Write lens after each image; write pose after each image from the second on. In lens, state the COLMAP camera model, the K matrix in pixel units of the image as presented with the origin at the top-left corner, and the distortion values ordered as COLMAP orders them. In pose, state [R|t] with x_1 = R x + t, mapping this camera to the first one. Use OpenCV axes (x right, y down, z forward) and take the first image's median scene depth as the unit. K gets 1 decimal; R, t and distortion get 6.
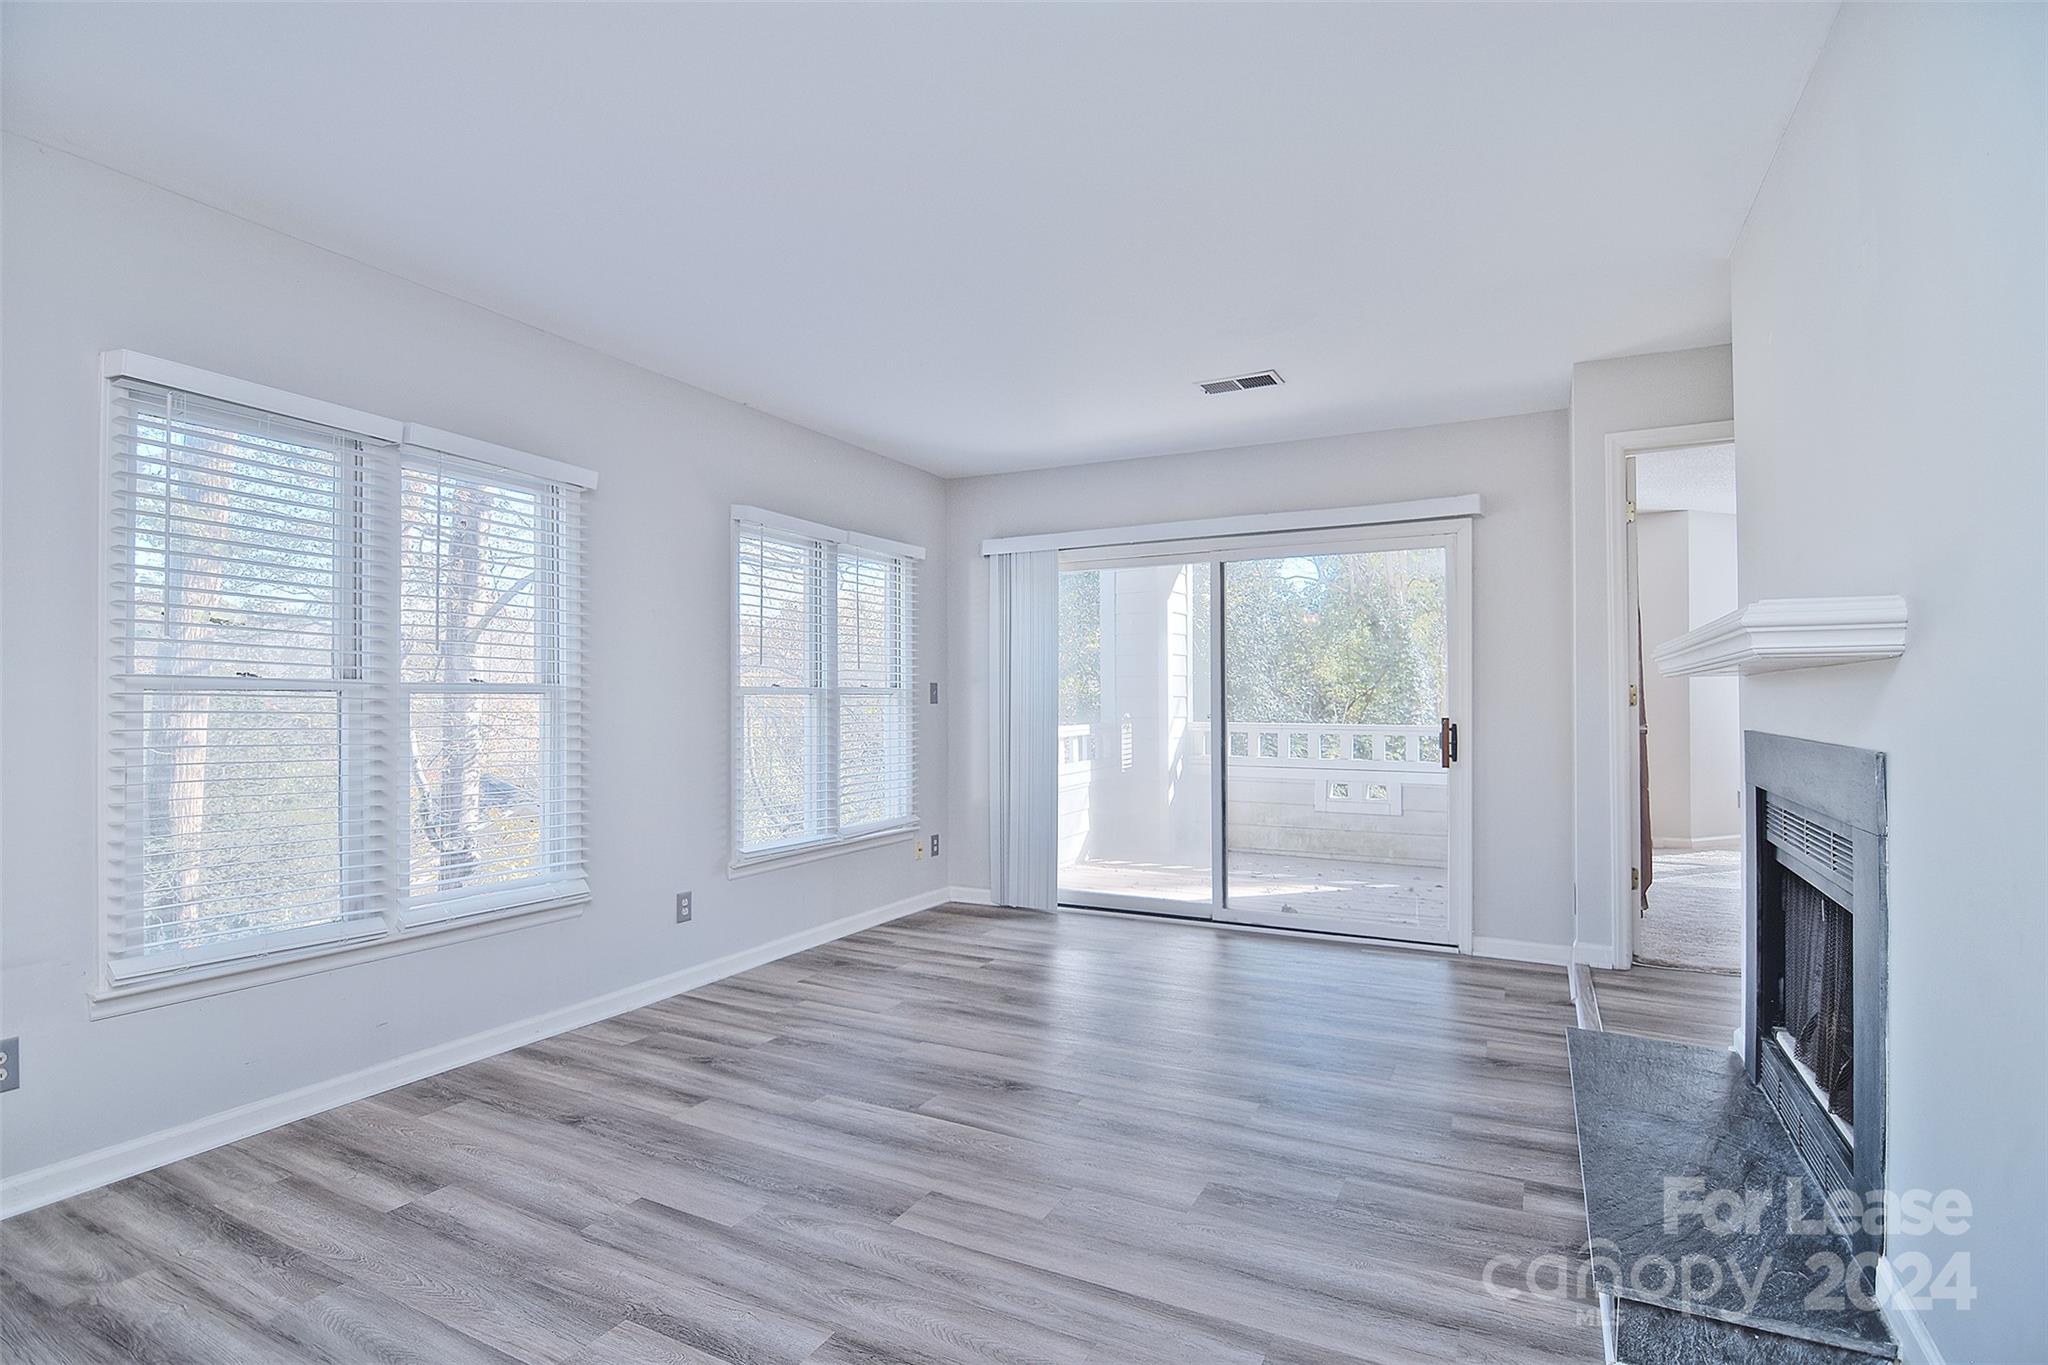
lens RADIAL K [[993.0, 0, 1017.2], [0, 993.0, 678.9], [0, 0, 1]] dist [-0.004855, -0.009094]
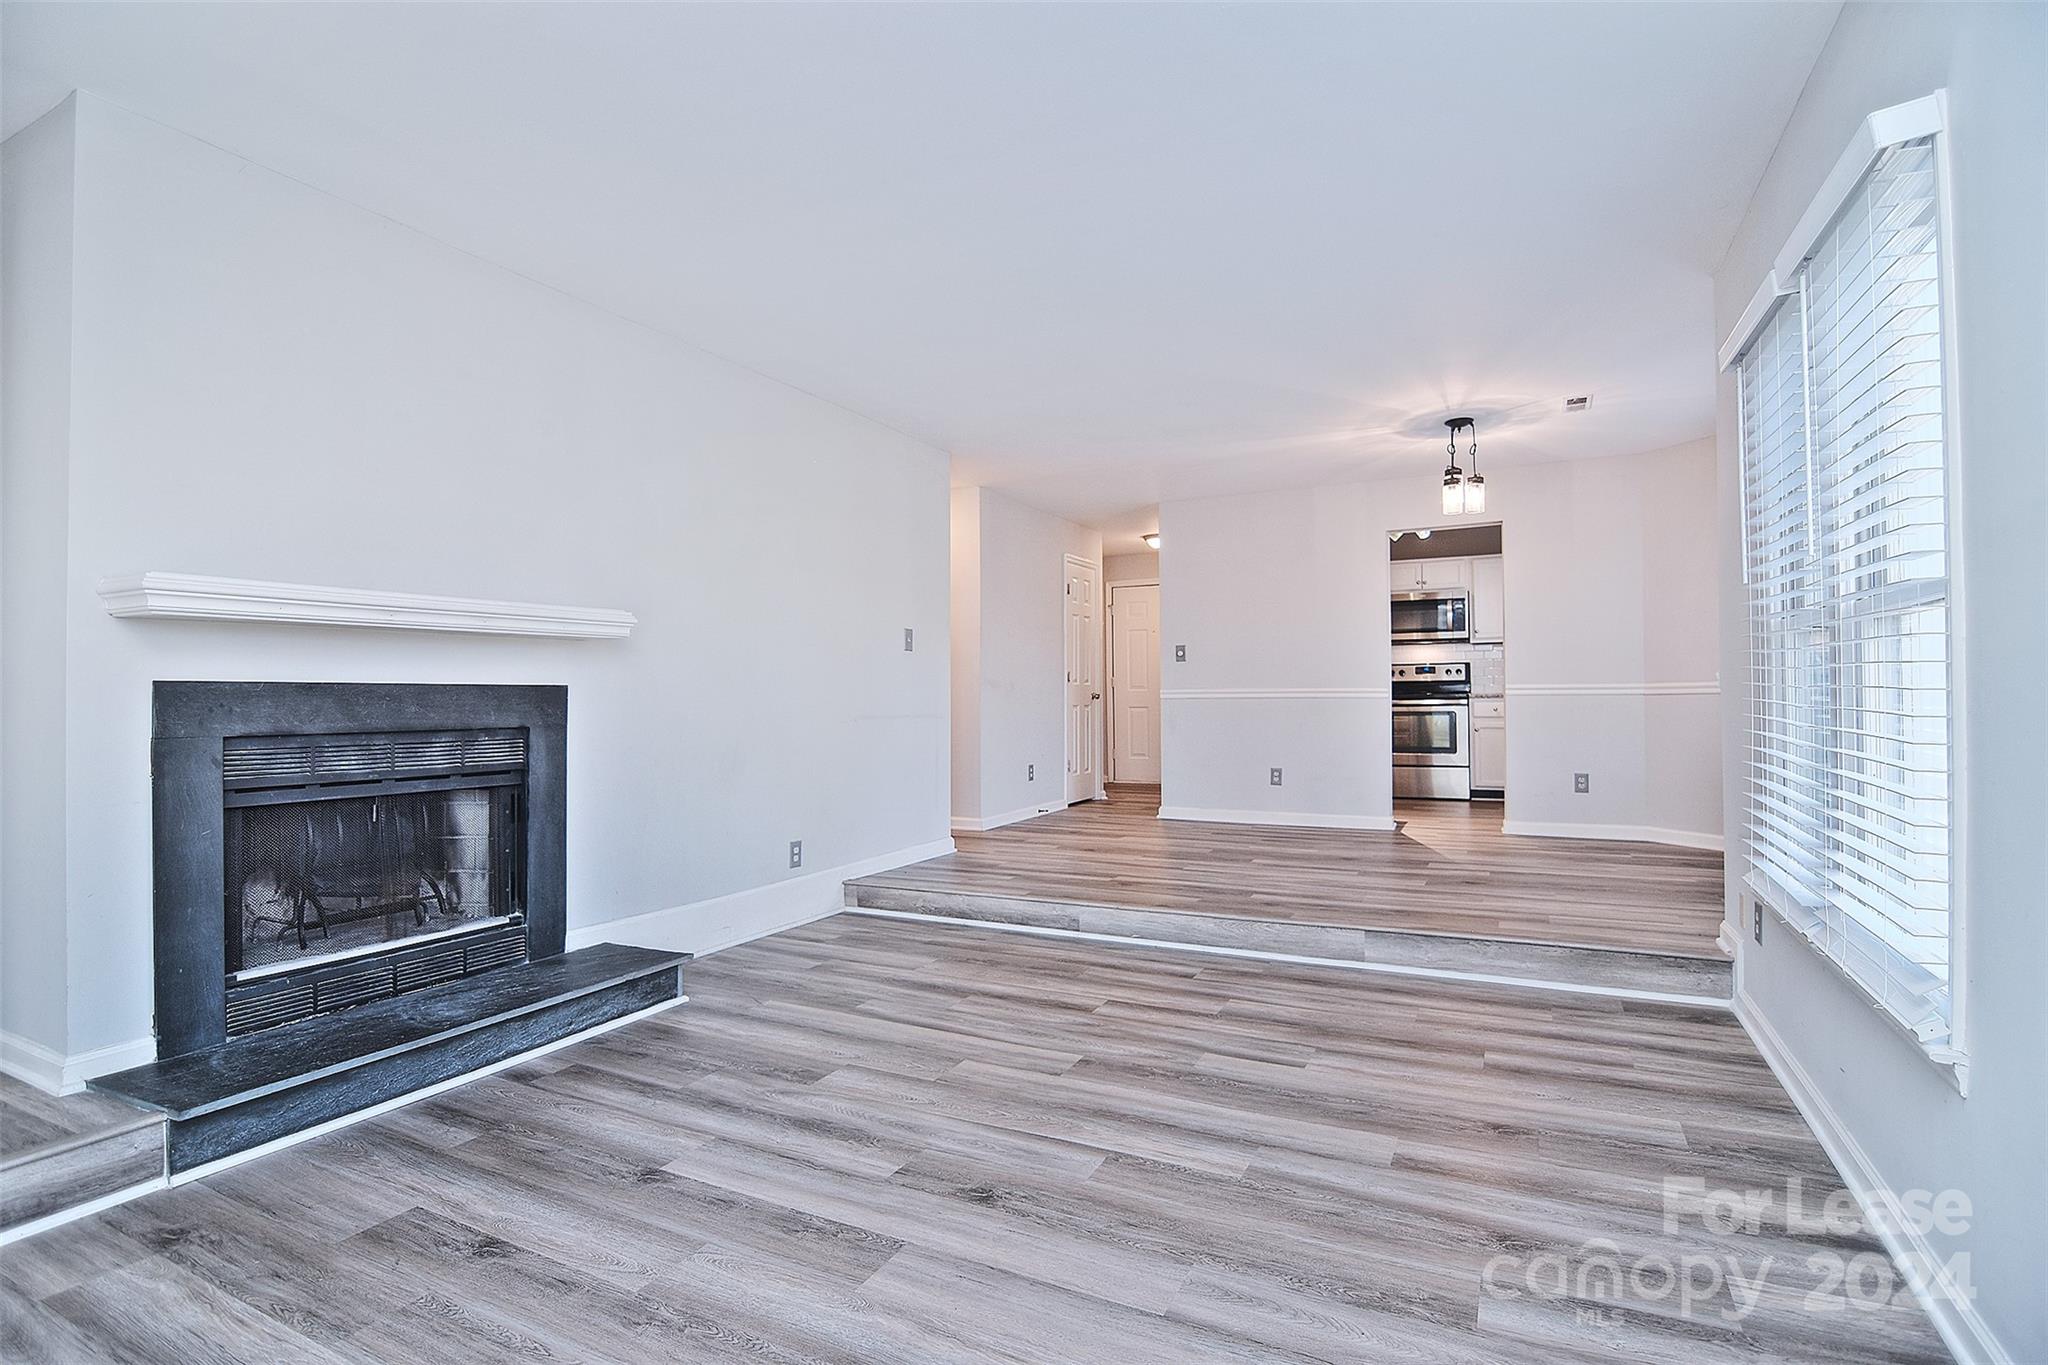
lens RADIAL K [[993.0, 0, 1031.0], [0, 993.0, 684.6], [0, 0, 1]] dist [-0.004855, -0.009094]
pose [[-0.999688, 0.008069, -0.023638, -0.017459], [0.008766, 0.999525, -0.029532, 0.057264], [0.023389, -0.029730, -0.999284, 1.250907]]
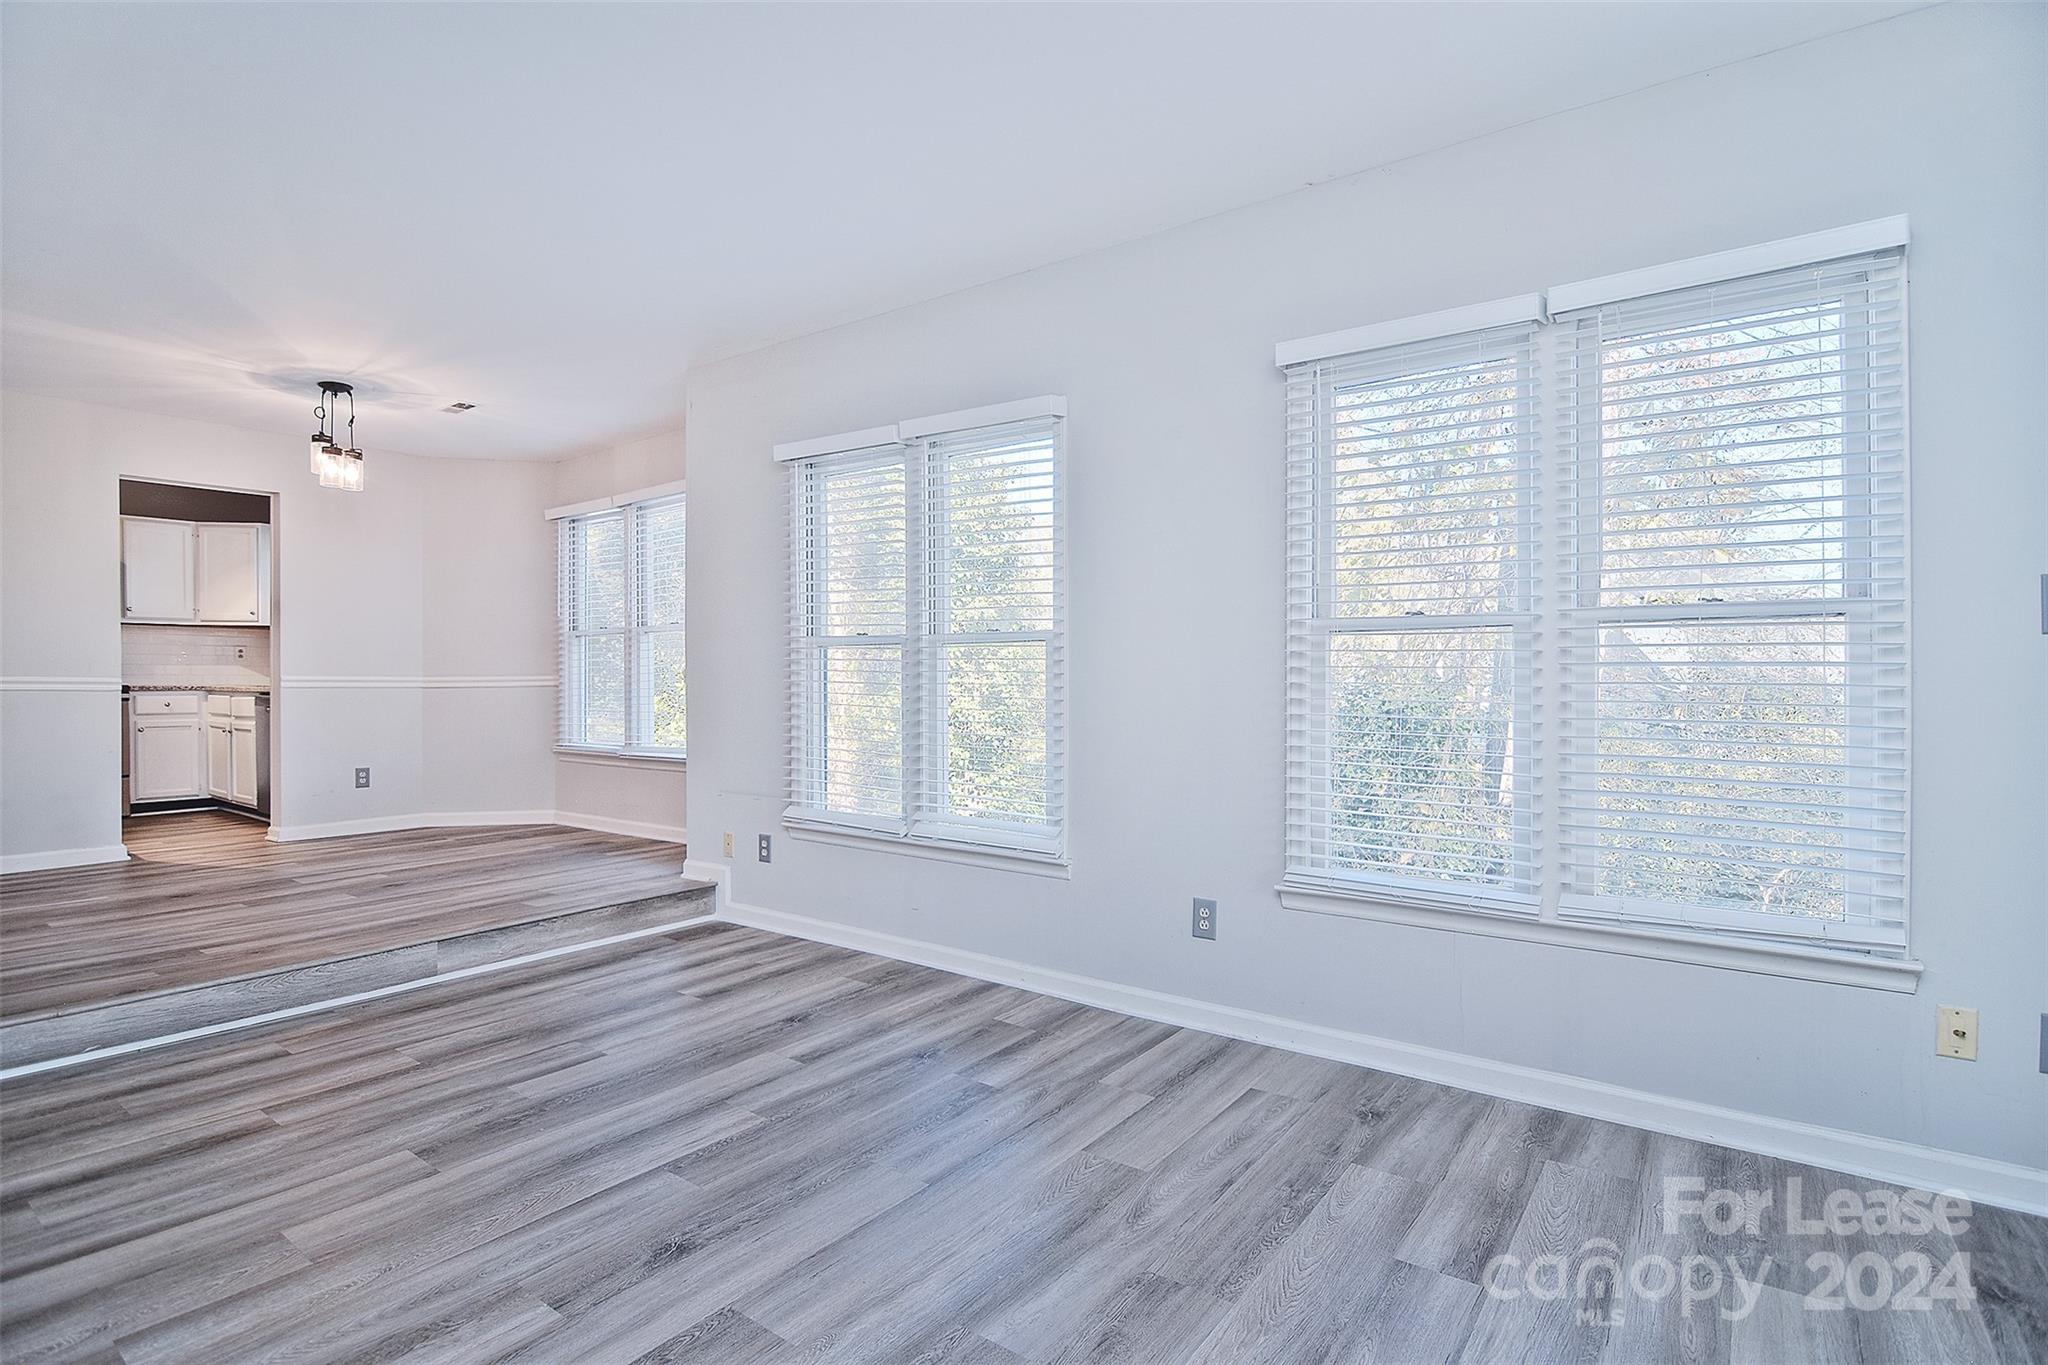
lens RADIAL K [[993.0, 0, 1033.4], [0, 993.0, 680.3], [0, 0, 1]] dist [-0.004855, -0.009094]
pose [[-0.146453, -0.000388, -0.989218, 0.417394], [0.019368, 0.999807, -0.003260, 0.049094], [0.989028, -0.019636, -0.146417, 0.969050]]
